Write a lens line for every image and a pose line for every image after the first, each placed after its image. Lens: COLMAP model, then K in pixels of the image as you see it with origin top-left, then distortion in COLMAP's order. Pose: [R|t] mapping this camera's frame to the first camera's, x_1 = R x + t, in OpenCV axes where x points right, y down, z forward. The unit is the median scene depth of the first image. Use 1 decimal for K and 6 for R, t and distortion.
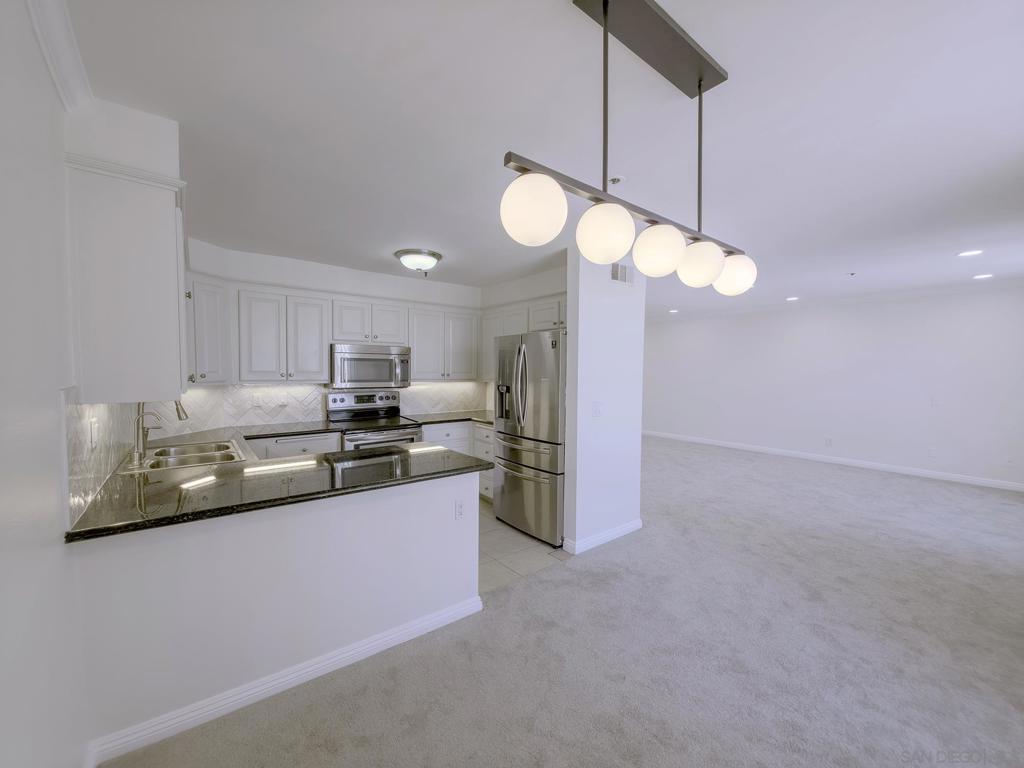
lens RADIAL K [[408.4, 0, 512.0], [0, 408.4, 384.0], [0, 0, 1]] dist [0.013222, -0.011891]
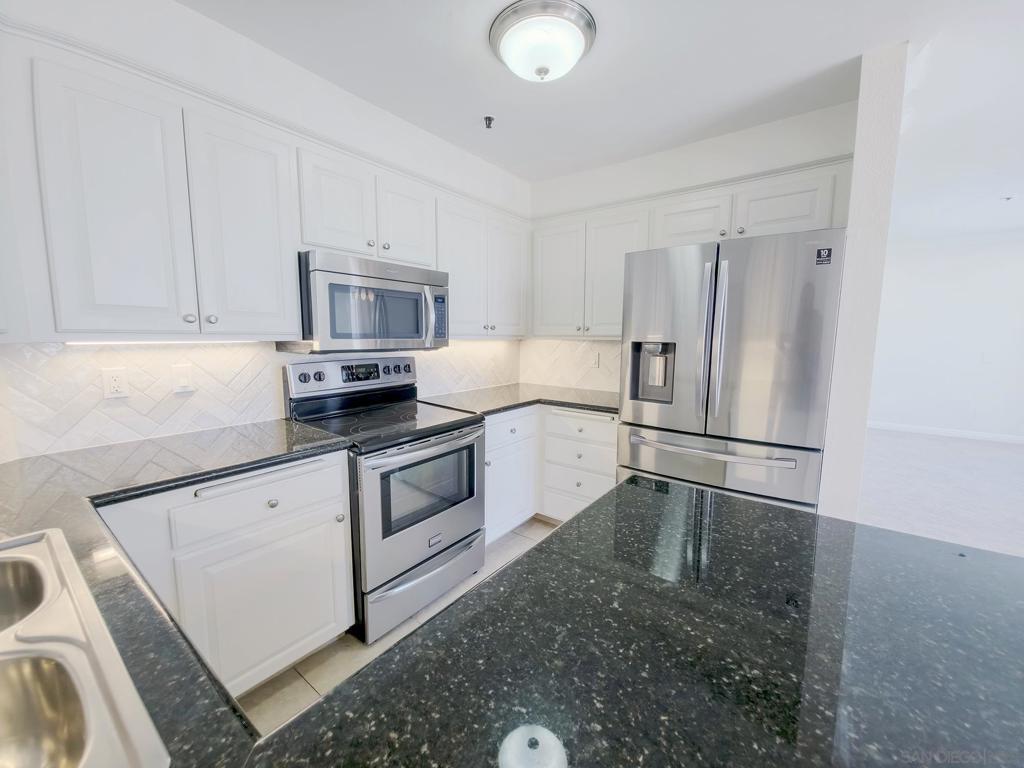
lens RADIAL K [[408.4, 0, 512.0], [0, 408.4, 384.0], [0, 0, 1]] dist [0.013222, -0.011891]
pose [[0.963755, -0.031427, 0.264930, -0.319959], [0.007913, 0.995968, 0.089358, 0.007043], [-0.266670, -0.084023, 0.960118, 0.466742]]
